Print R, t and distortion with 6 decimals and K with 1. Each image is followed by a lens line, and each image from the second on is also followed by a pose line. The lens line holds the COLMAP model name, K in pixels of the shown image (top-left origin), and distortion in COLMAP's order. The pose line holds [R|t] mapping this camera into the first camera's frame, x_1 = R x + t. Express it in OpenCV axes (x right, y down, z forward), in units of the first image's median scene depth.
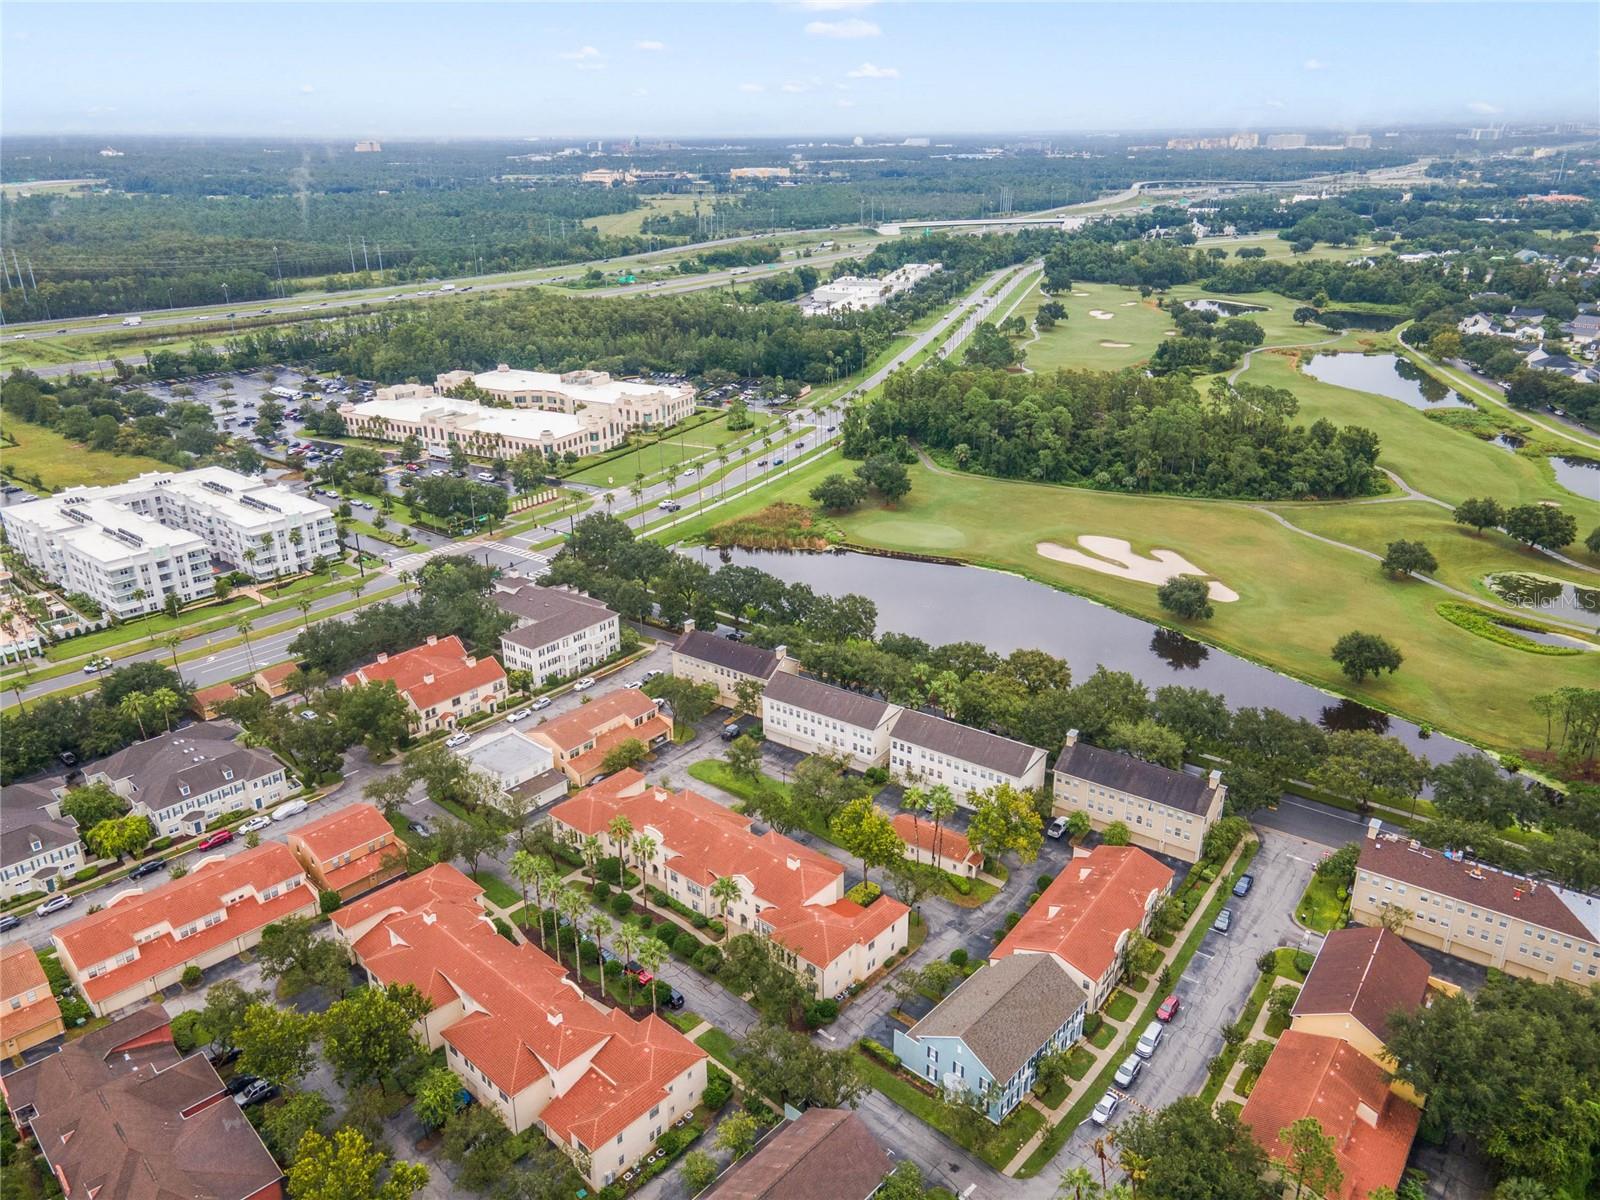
lens RADIAL K [[1160.5, 0, 800.0], [0, 1160.5, 600.0], [0, 0, 1]] dist [0.041100, -0.008096]
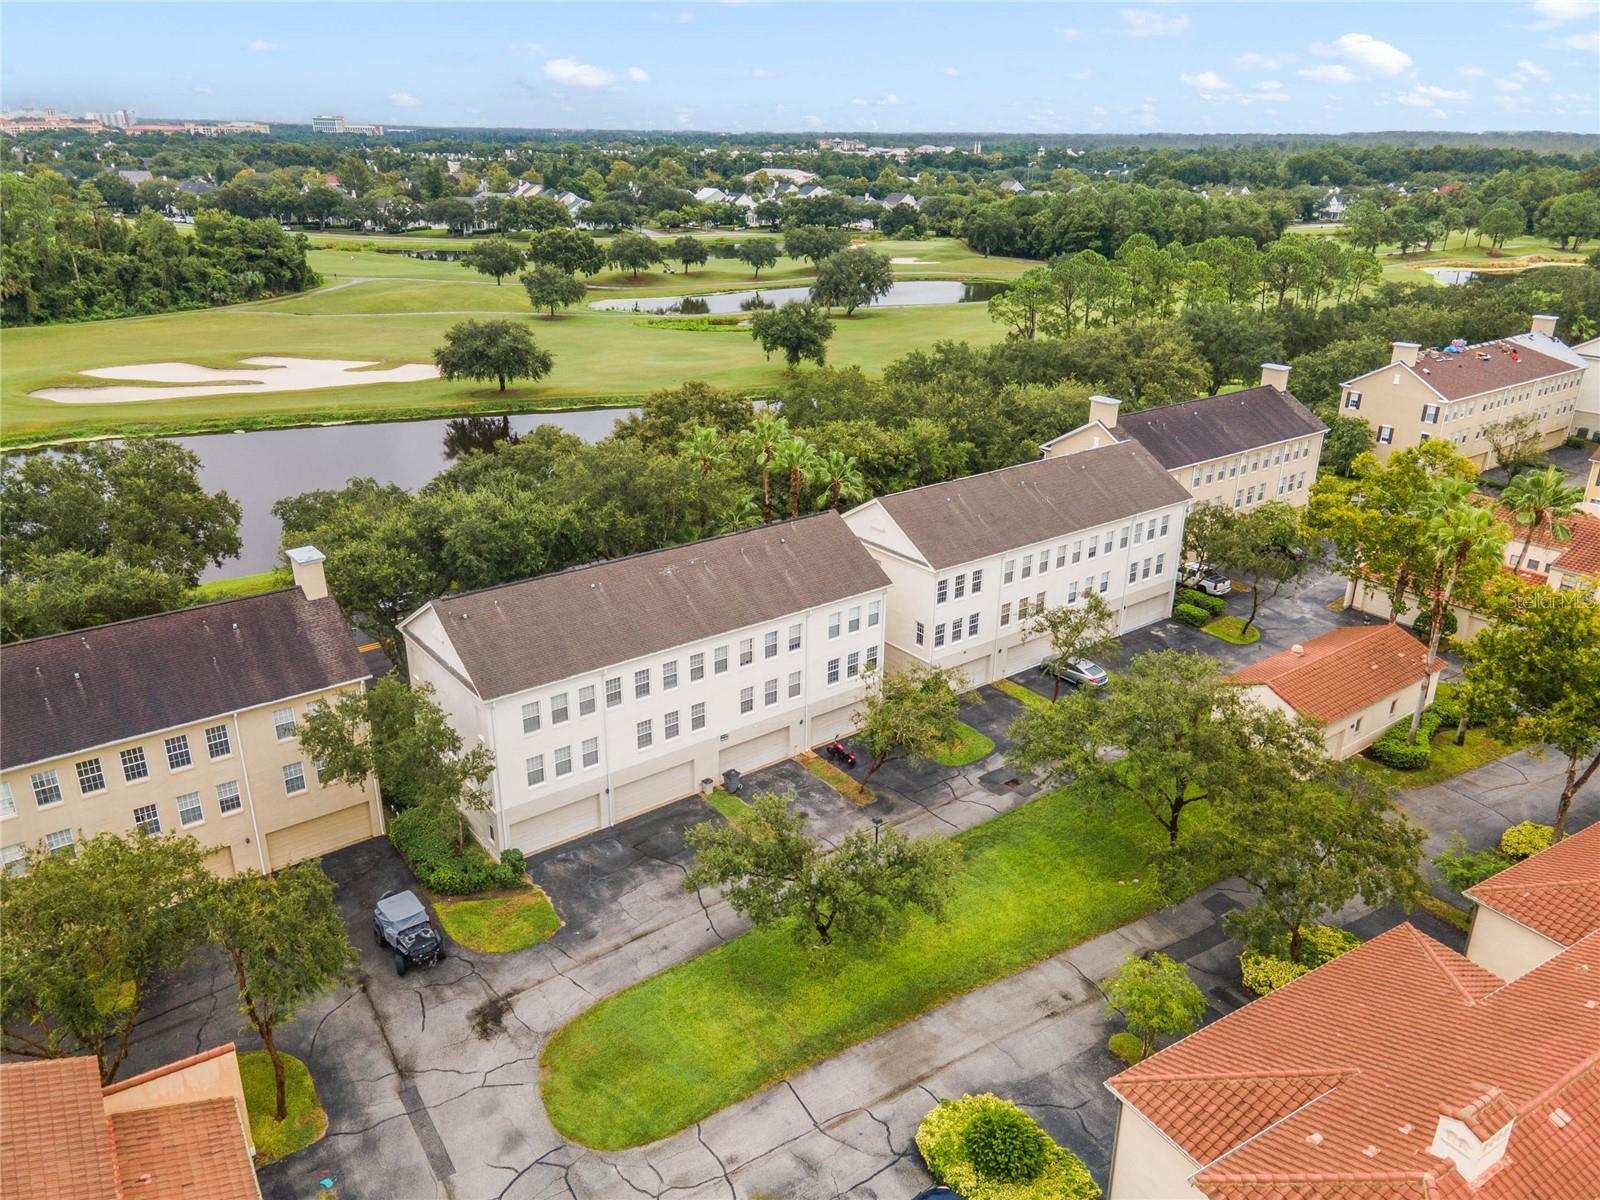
lens RADIAL K [[1160.5, 0, 800.0], [0, 1160.5, 600.0], [0, 0, 1]] dist [0.041100, -0.008096]
pose [[0.296851, -0.349050, 0.888844, -0.181814], [0.347023, 0.906595, 0.240124, 0.023005], [-0.889637, 0.237168, 0.390253, 0.692509]]
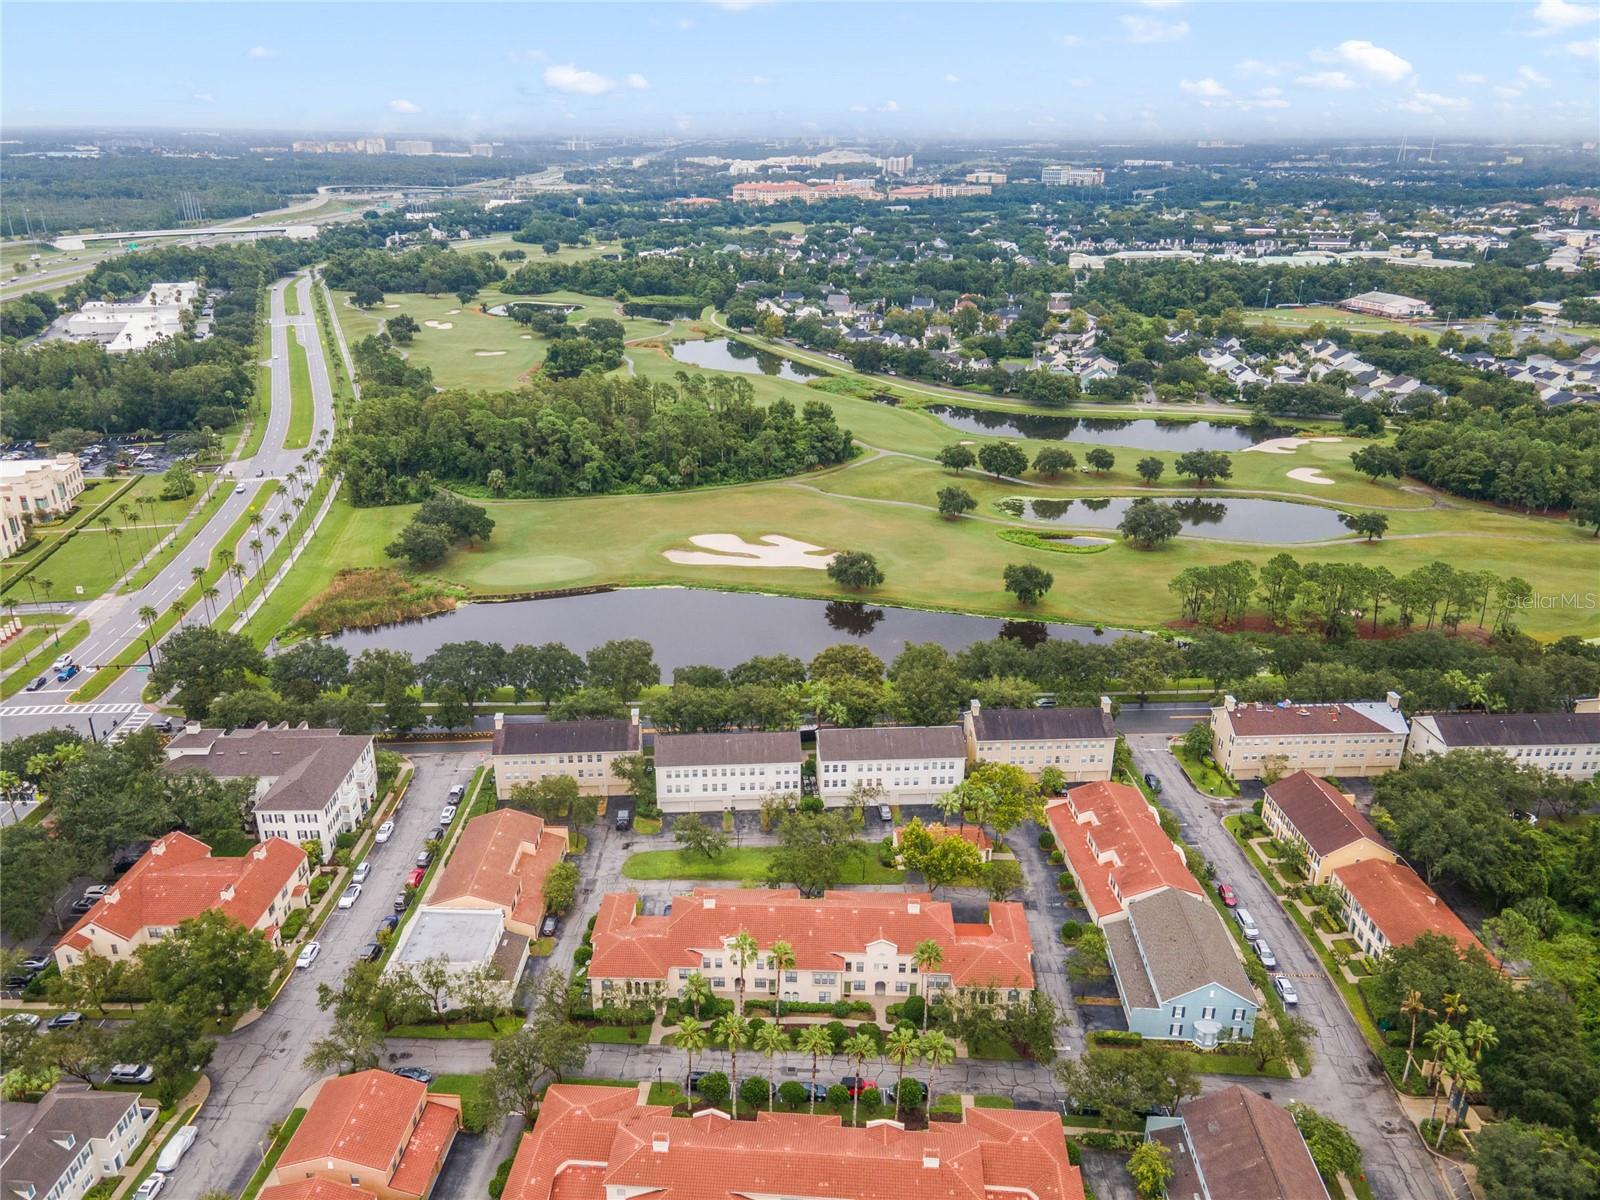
lens RADIAL K [[1158.2, 0, 794.1], [0, 1158.2, 603.5], [0, 0, 1]] dist [0.042687, 0.003987]
pose [[0.776100, -0.227529, 0.588132, -0.366340], [0.227709, 0.970829, 0.075095, -0.067655], [-0.588062, 0.075641, 0.805271, 0.172693]]
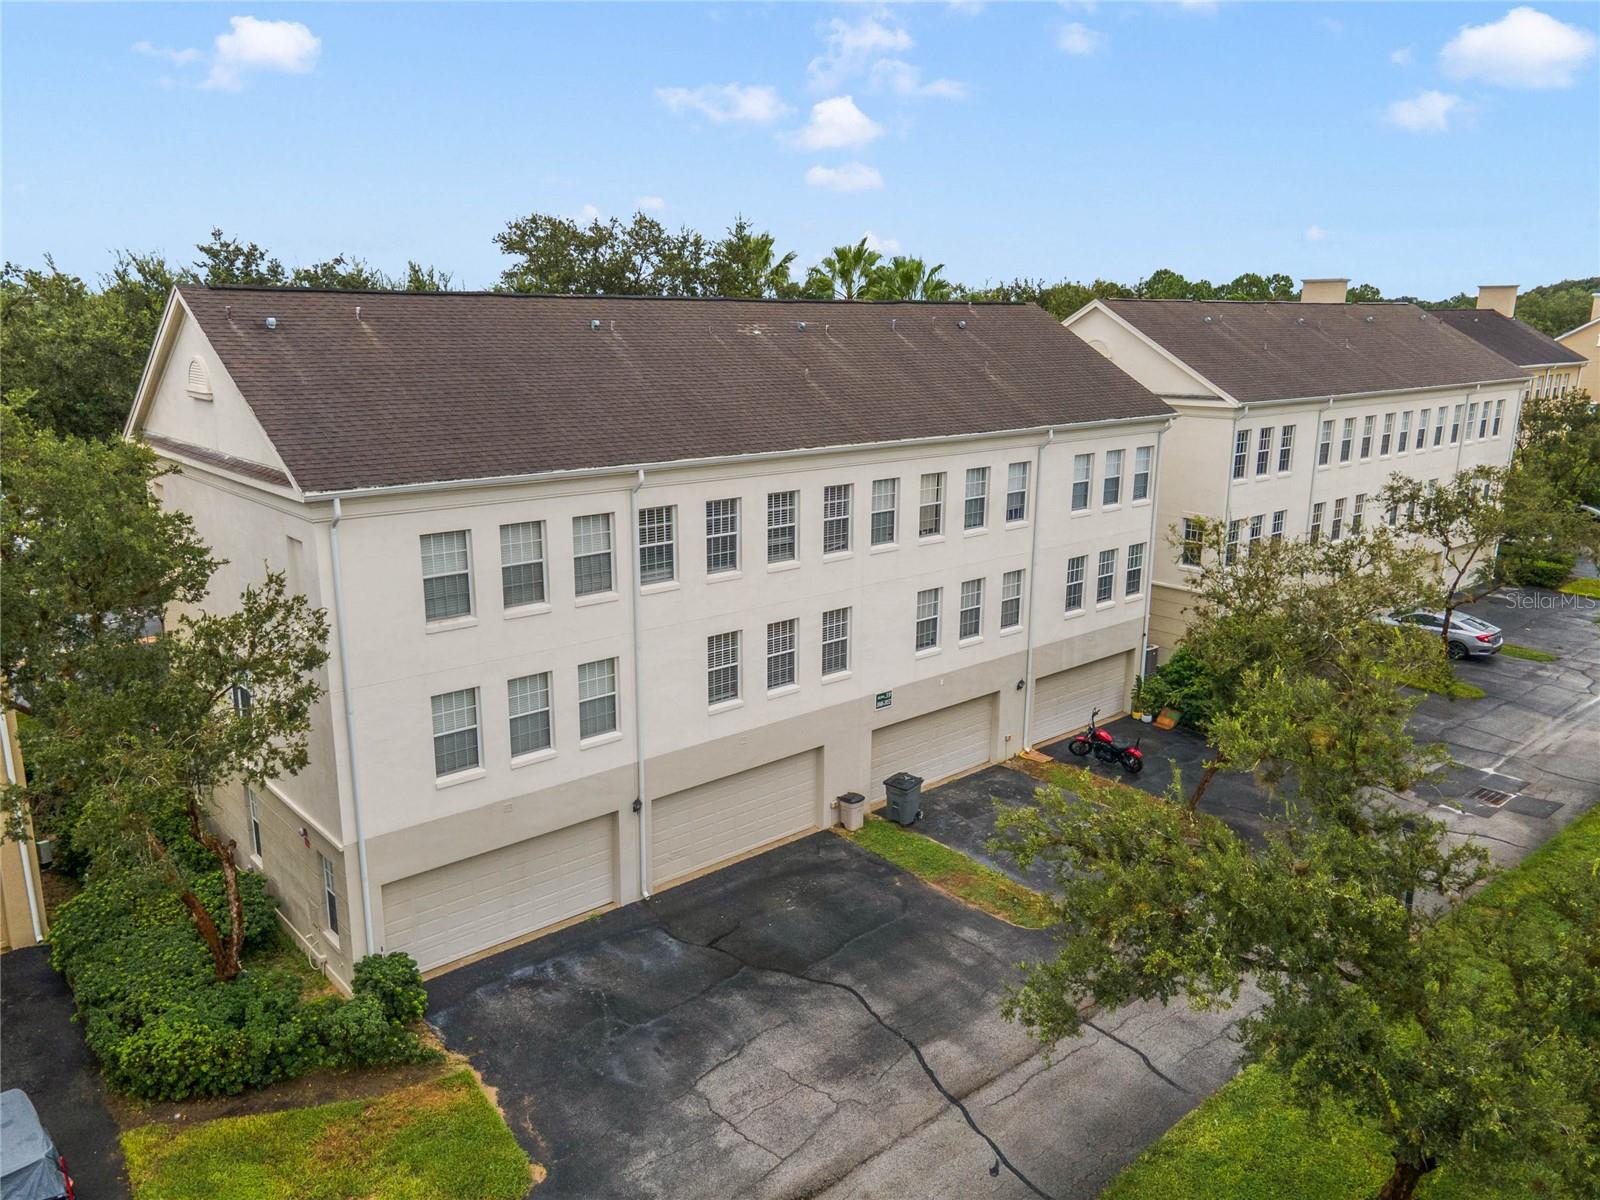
lens RADIAL K [[1158.2, 0, 794.1], [0, 1158.2, 603.5], [0, 0, 1]] dist [0.042687, 0.003987]
pose [[0.238465, -0.224048, 0.944953, -0.086218], [0.359798, 0.924164, 0.128322, 0.075039], [-0.902042, 0.309392, 0.300993, 0.777812]]
